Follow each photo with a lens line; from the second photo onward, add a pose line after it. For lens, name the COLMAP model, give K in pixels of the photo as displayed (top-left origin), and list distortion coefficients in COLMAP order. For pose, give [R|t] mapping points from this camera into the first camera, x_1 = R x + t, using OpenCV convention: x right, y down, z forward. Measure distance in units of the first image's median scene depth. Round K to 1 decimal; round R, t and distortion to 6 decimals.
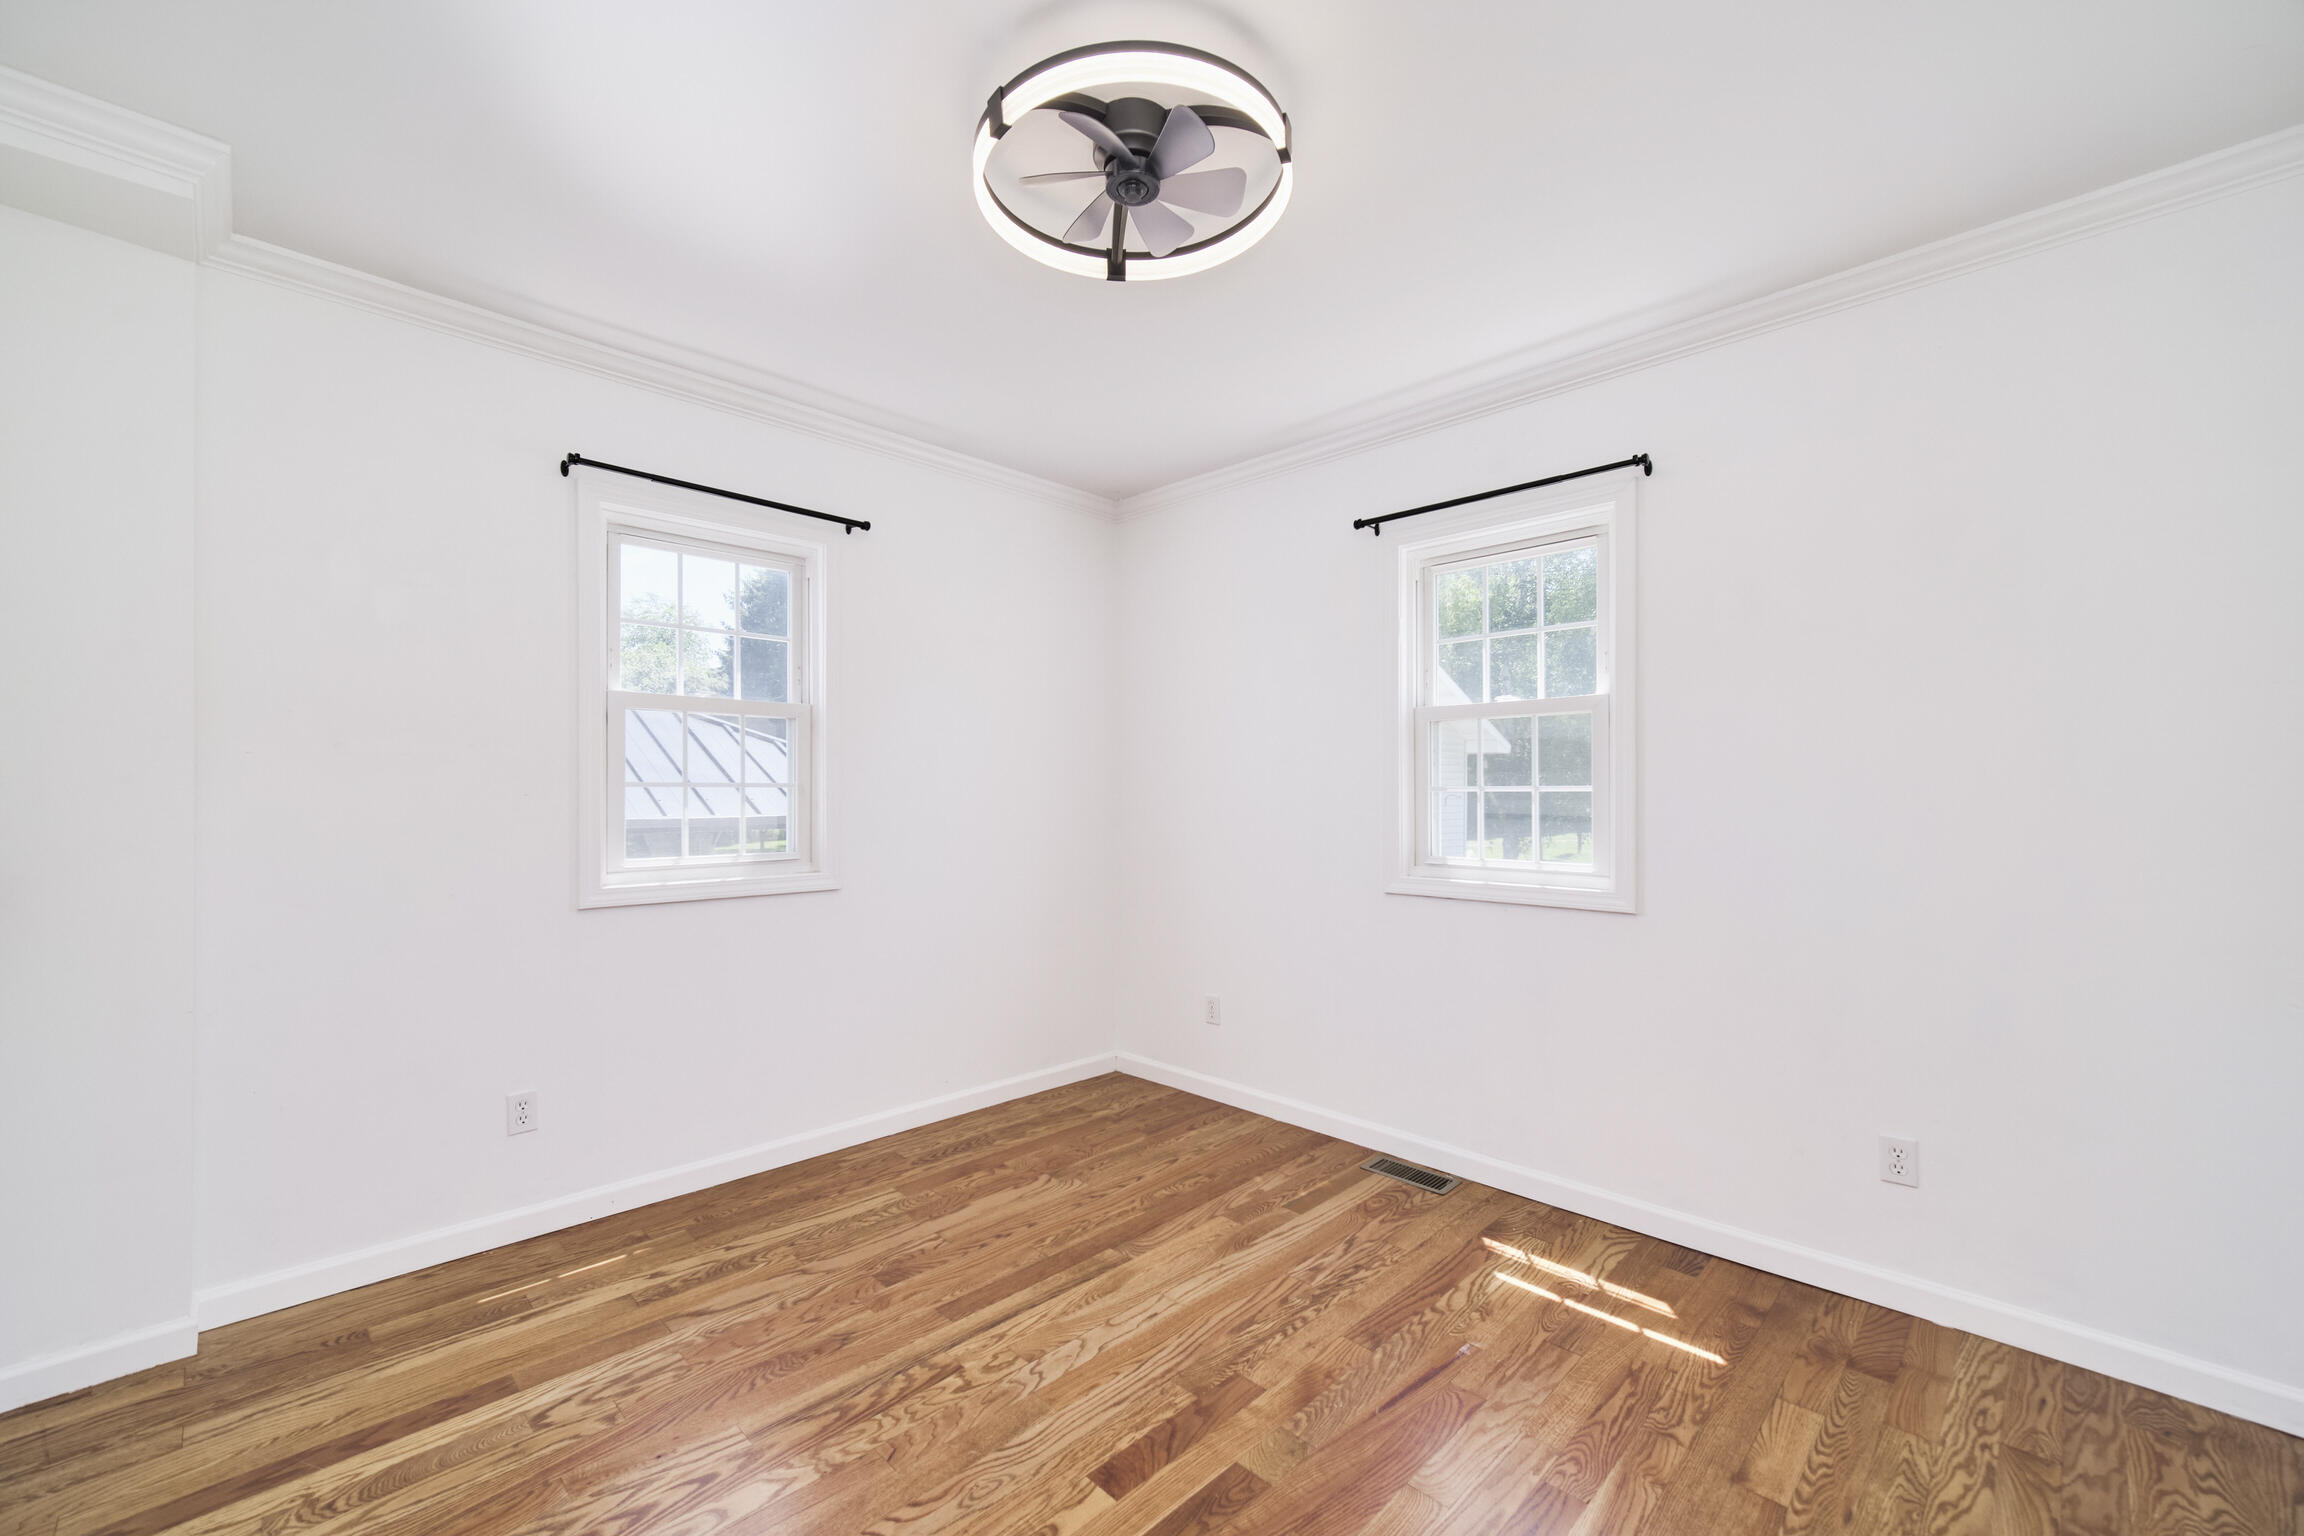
lens RADIAL K [[929.1, 0, 1142.5], [0, 929.1, 782.8], [0, 0, 1]] dist [0.009391, 0.000606]
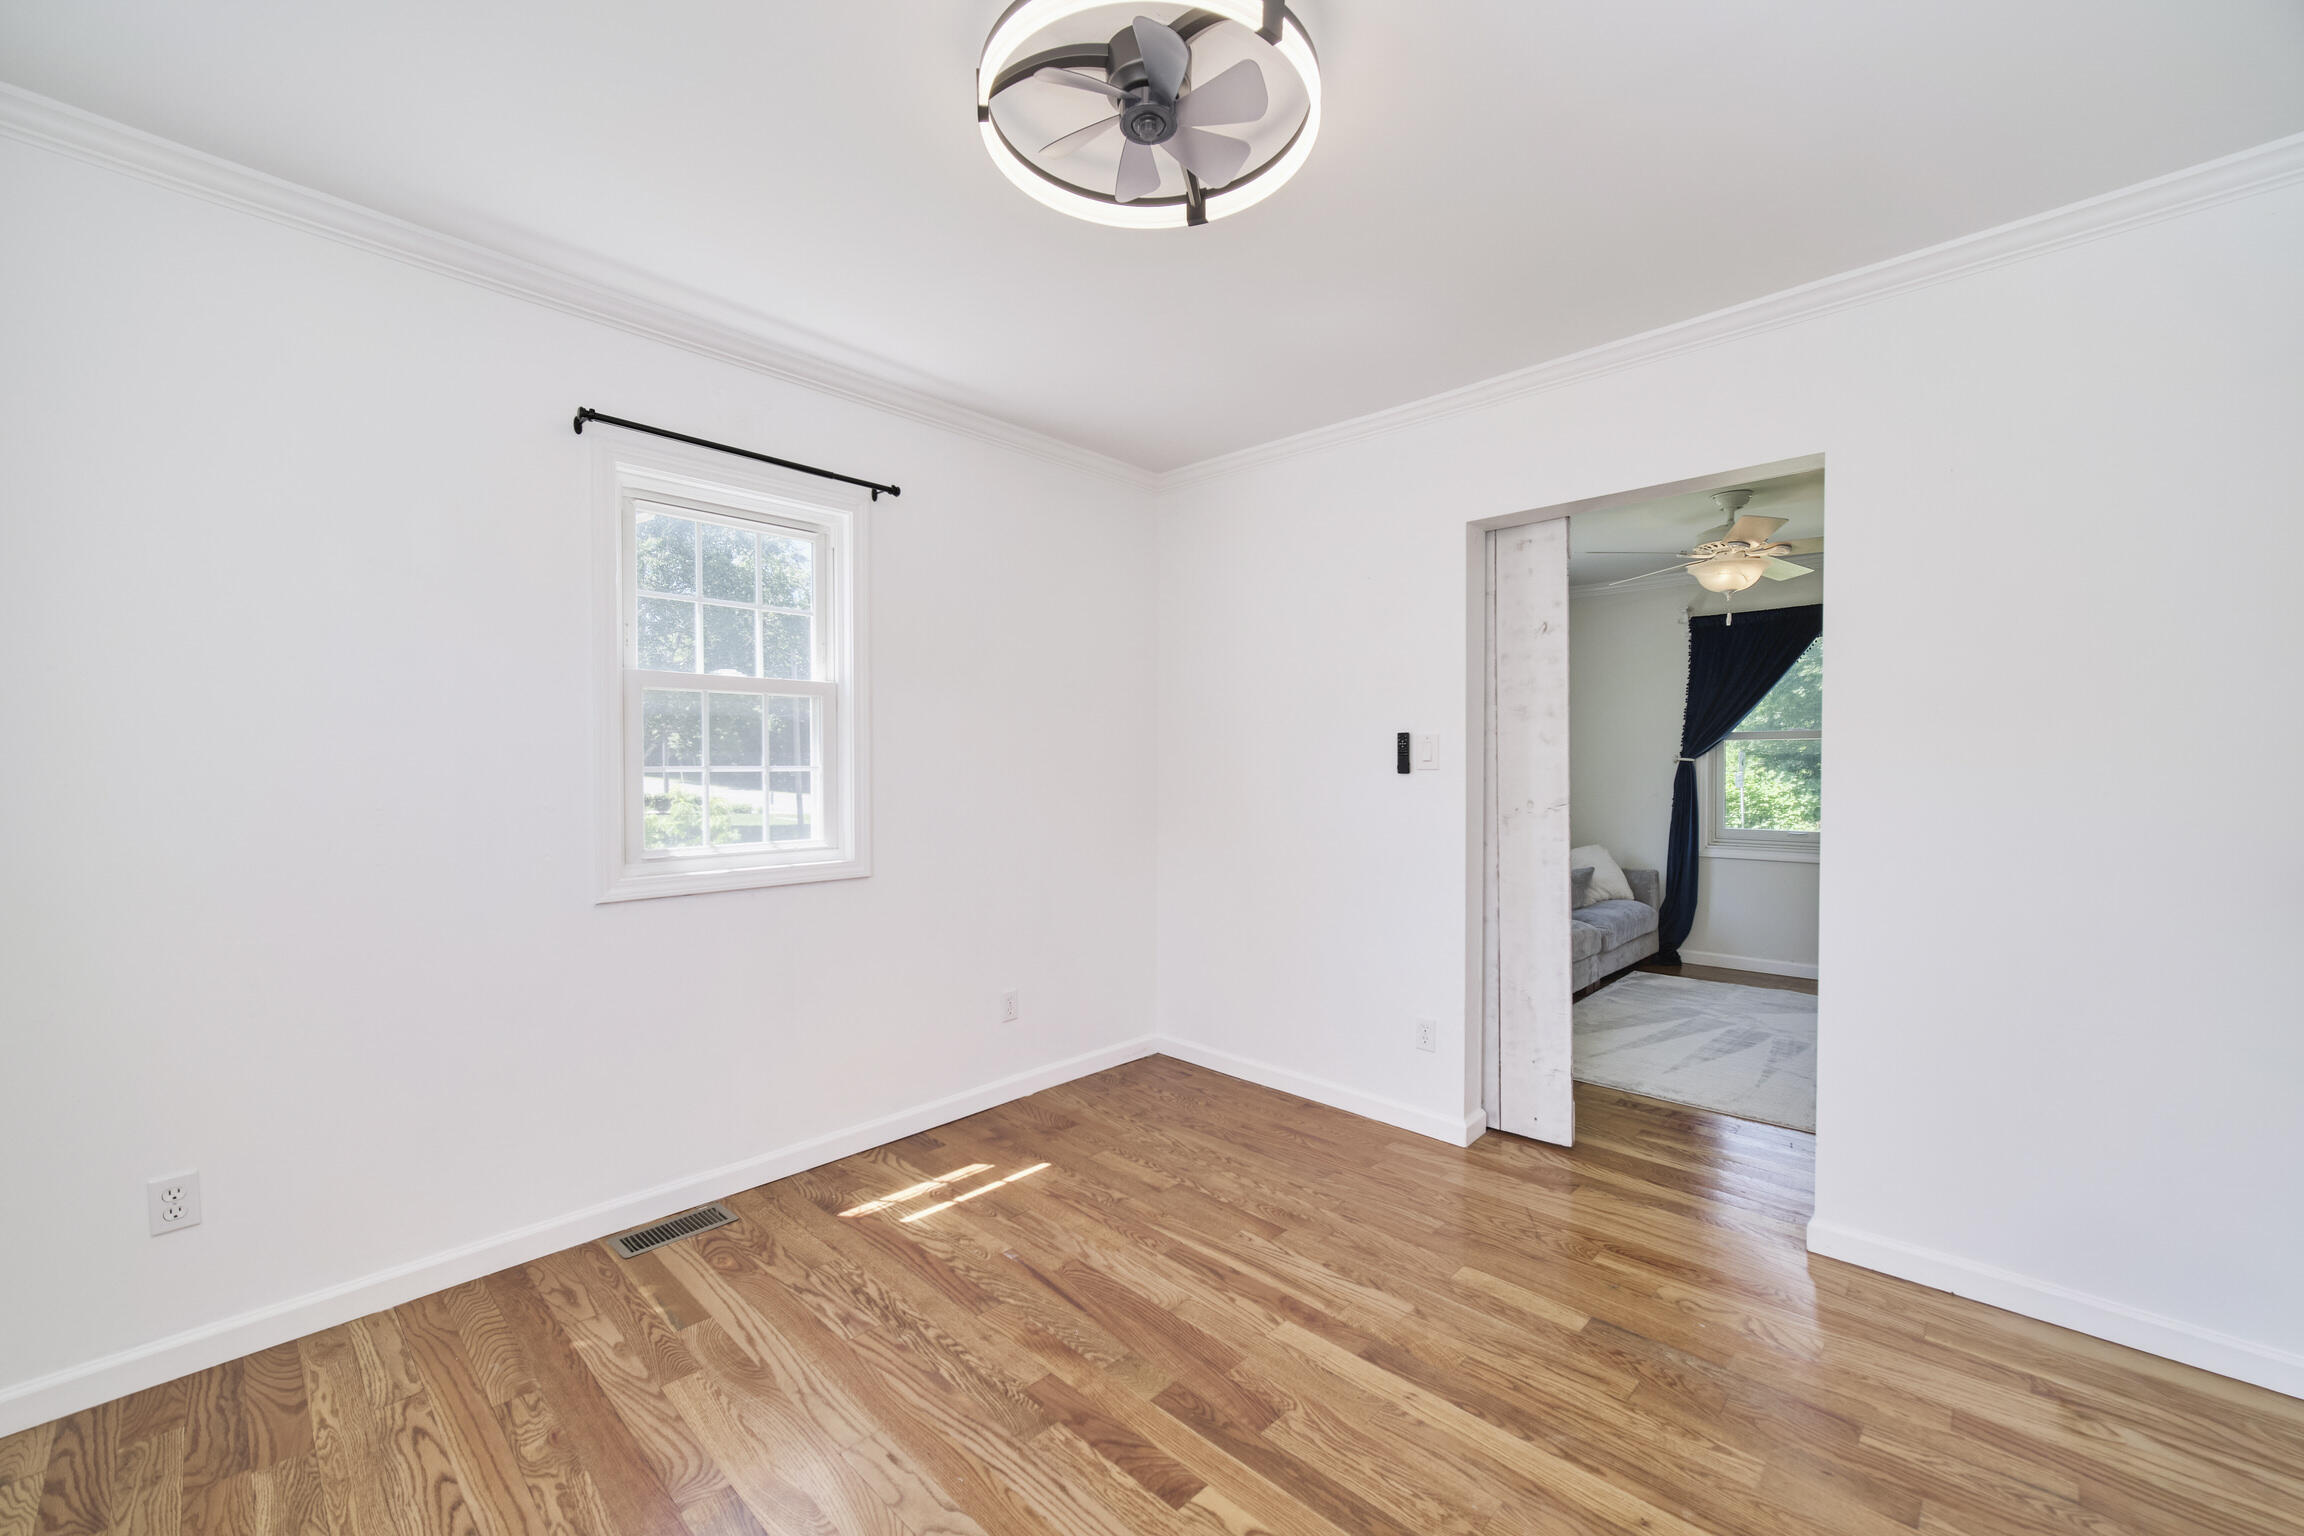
lens RADIAL K [[929.1, 0, 1144.0], [0, 929.1, 773.8], [0, 0, 1]] dist [0.009391, 0.000606]
pose [[-0.020157, -0.006716, 0.999774, -0.708543], [-0.008477, 0.999943, 0.006546, 0.001774], [-0.999761, -0.008343, -0.020212, 0.760680]]
